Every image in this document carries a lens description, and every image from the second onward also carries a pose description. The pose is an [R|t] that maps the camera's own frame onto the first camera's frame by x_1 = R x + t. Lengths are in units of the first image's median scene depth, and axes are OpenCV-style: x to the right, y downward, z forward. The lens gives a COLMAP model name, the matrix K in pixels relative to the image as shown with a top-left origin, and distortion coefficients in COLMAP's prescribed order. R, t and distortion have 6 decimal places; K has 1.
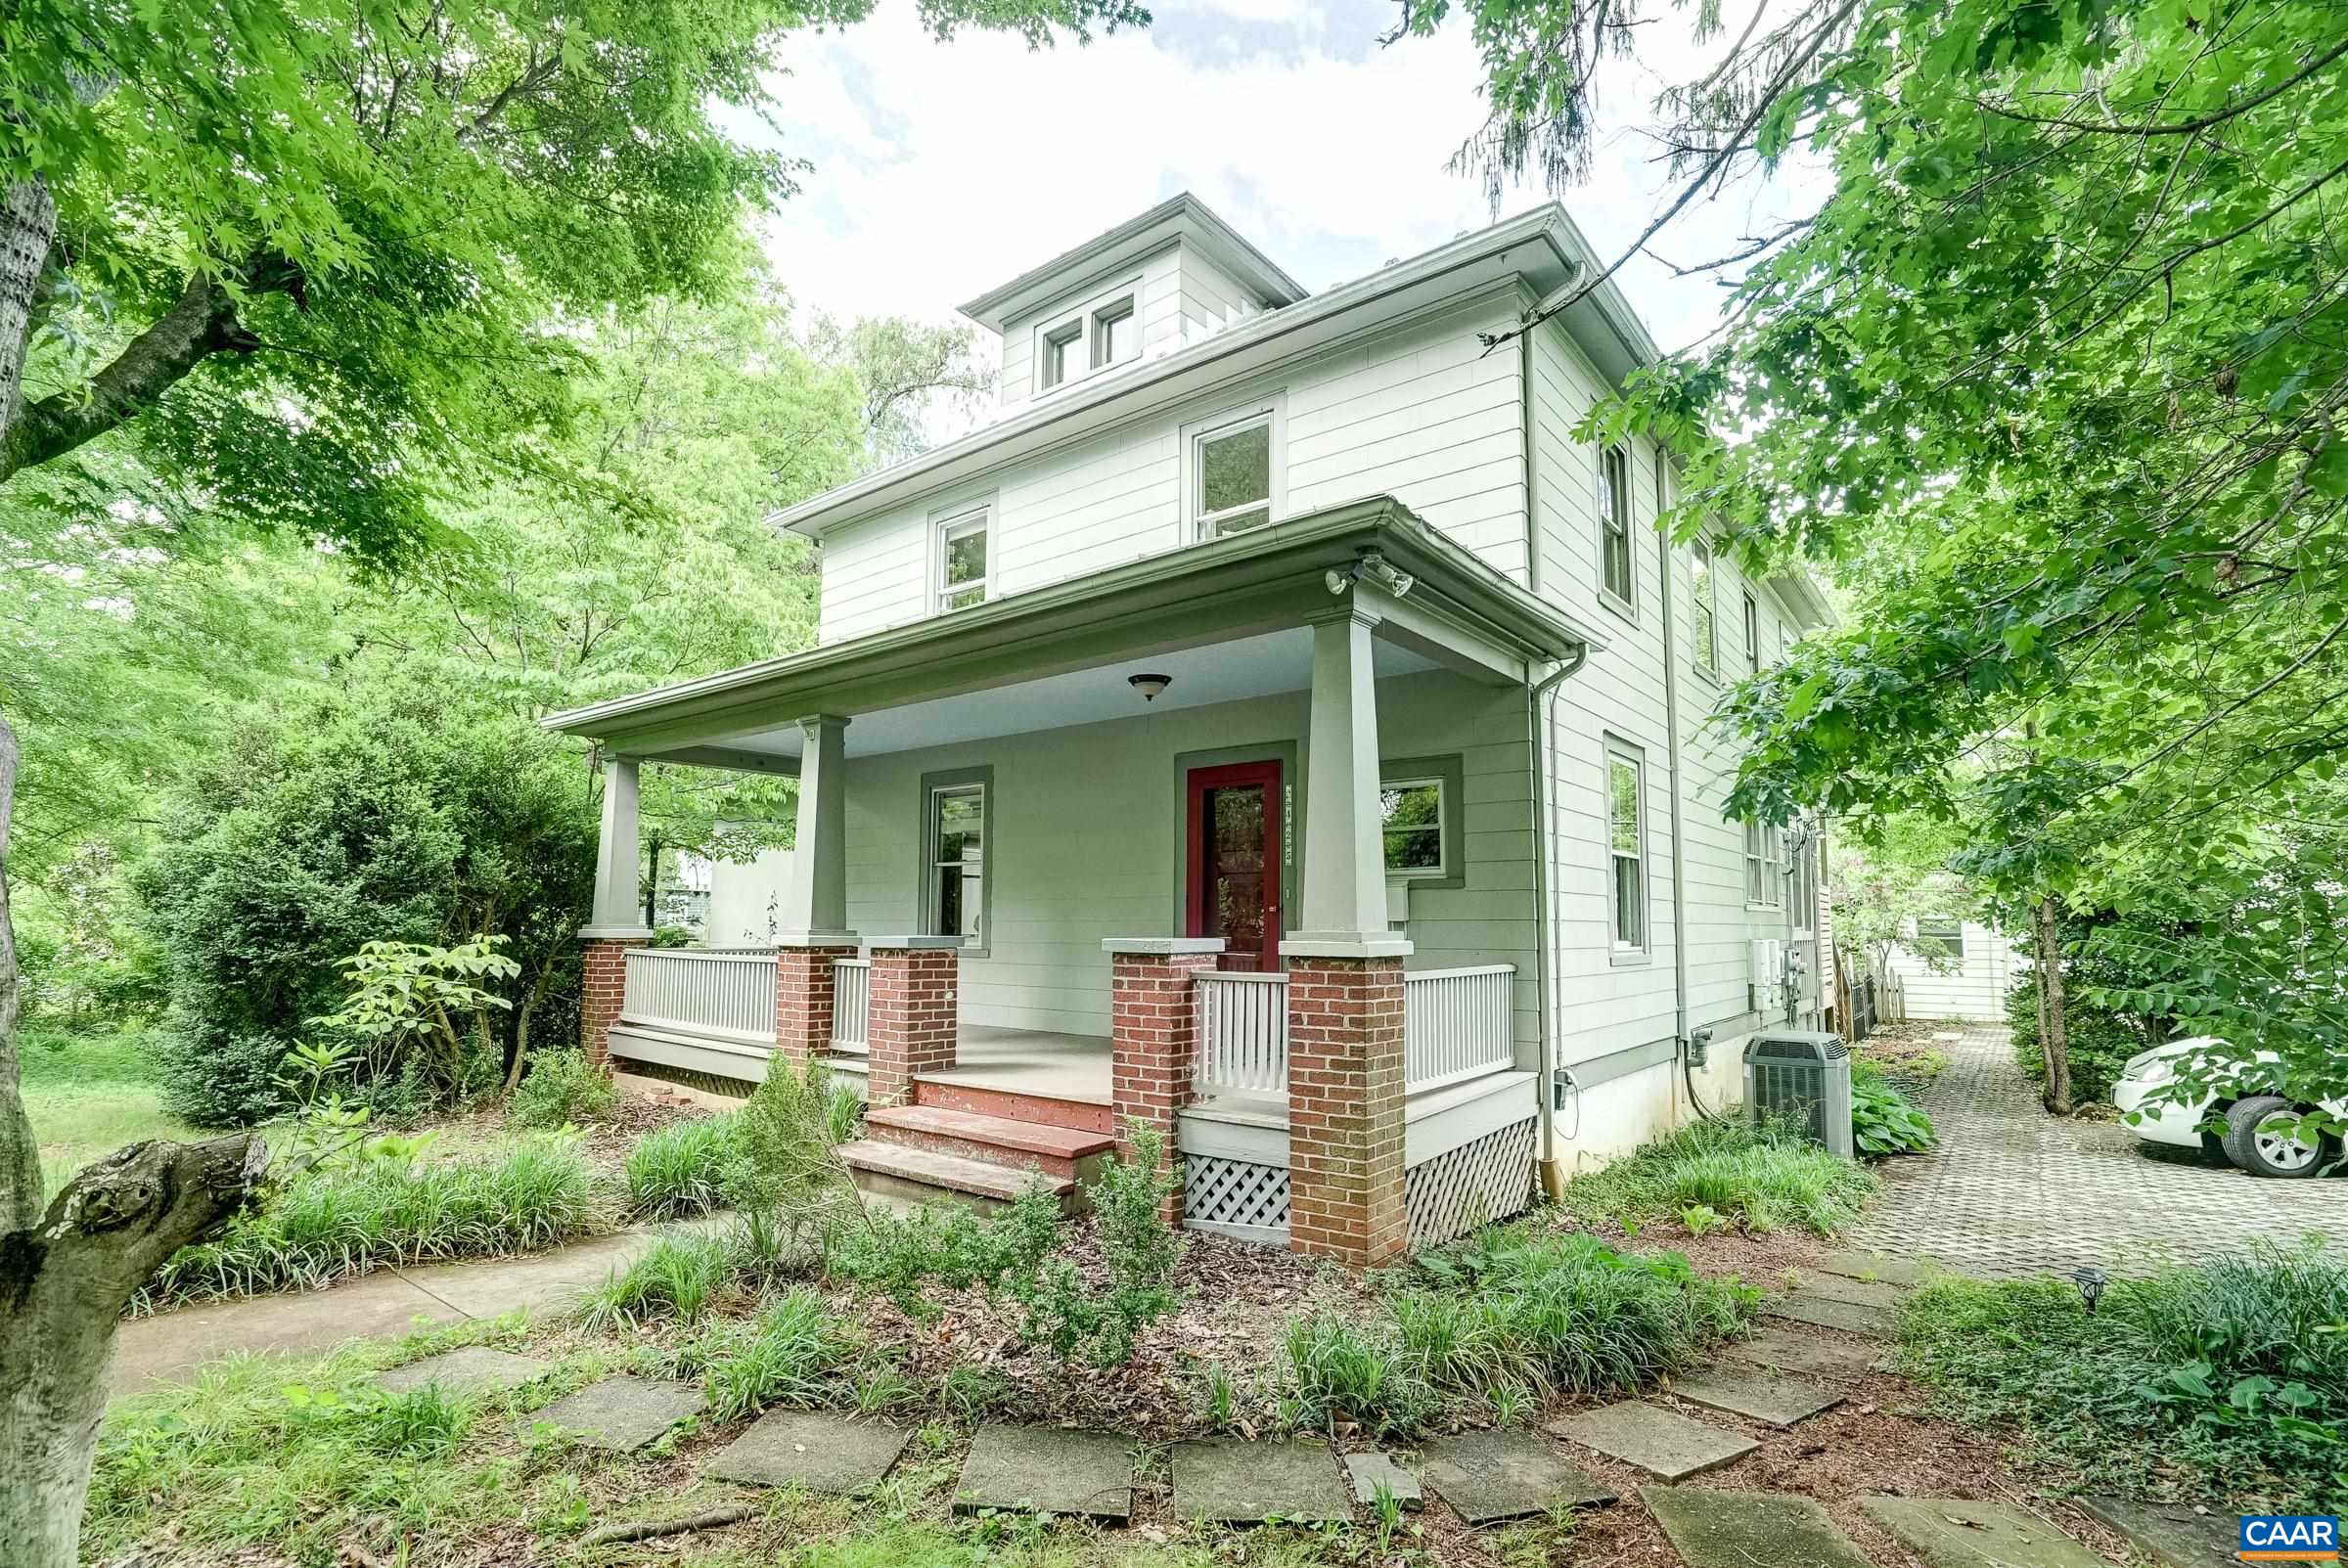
lens RADIAL K [[1106.0, 0, 1224.1], [0, 1106.0, 827.1], [0, 0, 1]] dist [-0.035145, 0.000207]
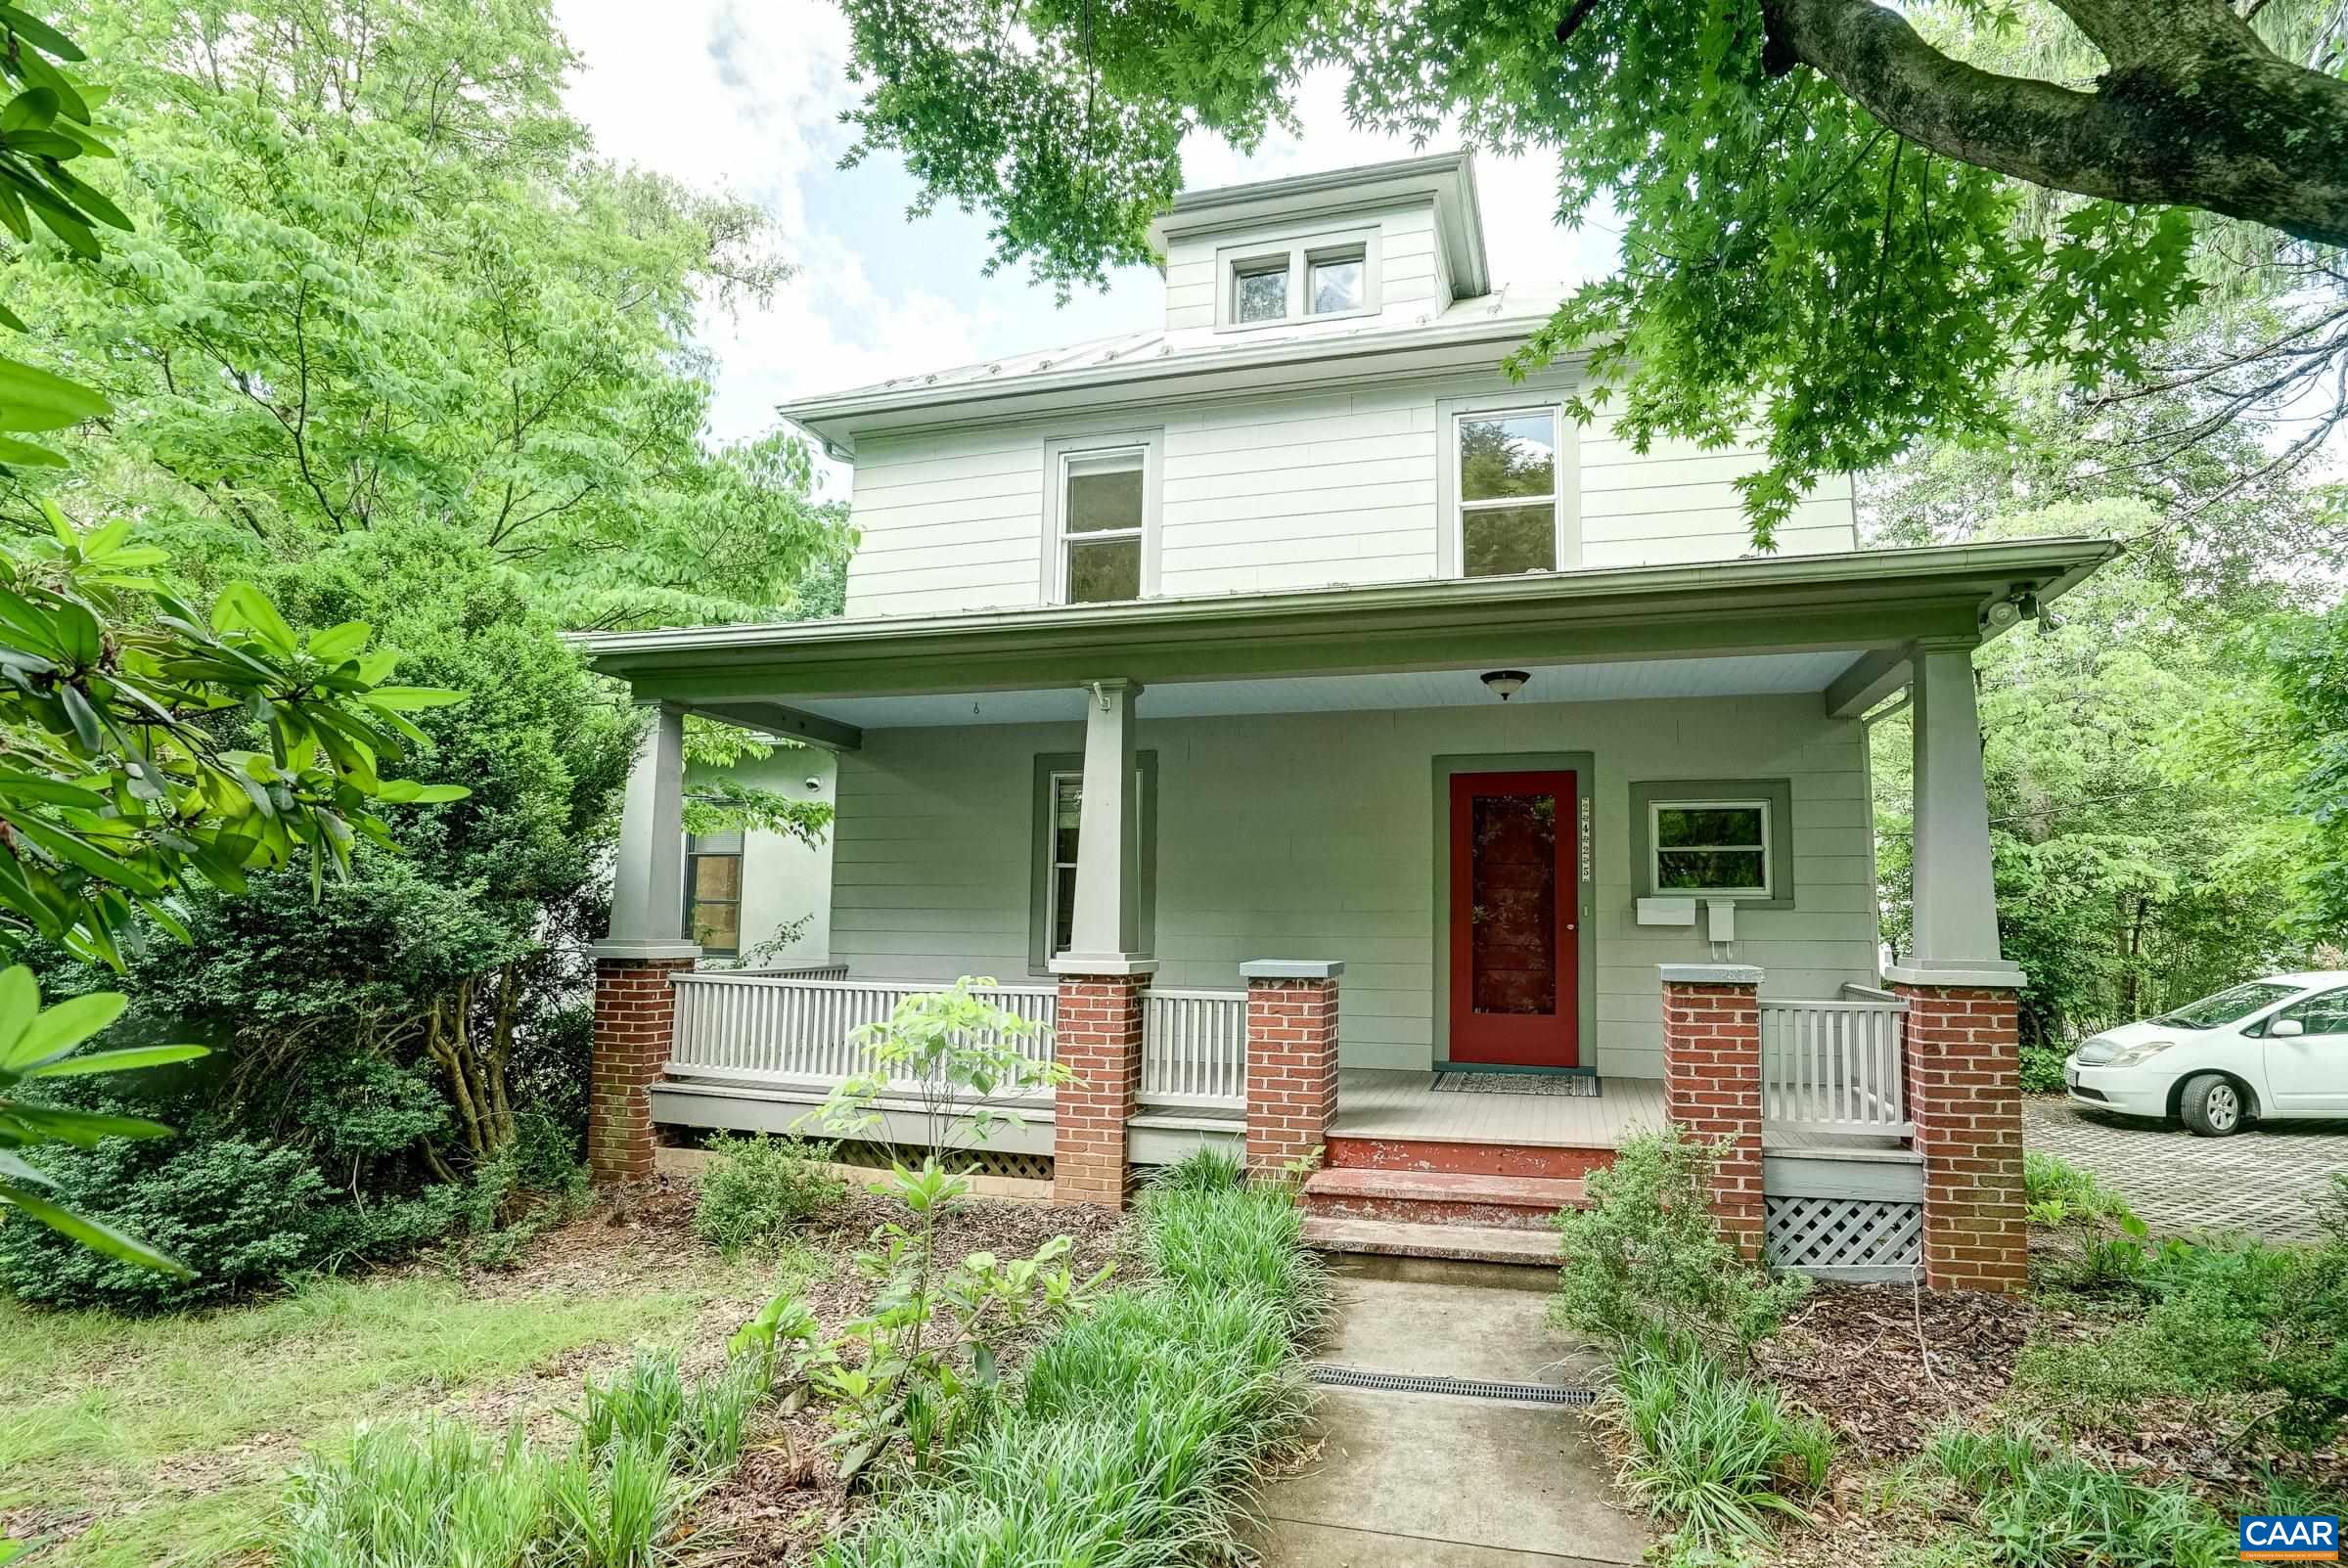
lens RADIAL K [[1106.0, 0, 1305.6], [0, 1106.0, 828.2], [0, 0, 1]] dist [-0.035145, 0.000207]
pose [[0.918562, 0.039280, 0.393321, -0.583518], [-0.040586, 0.999164, -0.004998, 0.003638], [-0.393189, -0.011372, 0.919387, 0.233158]]
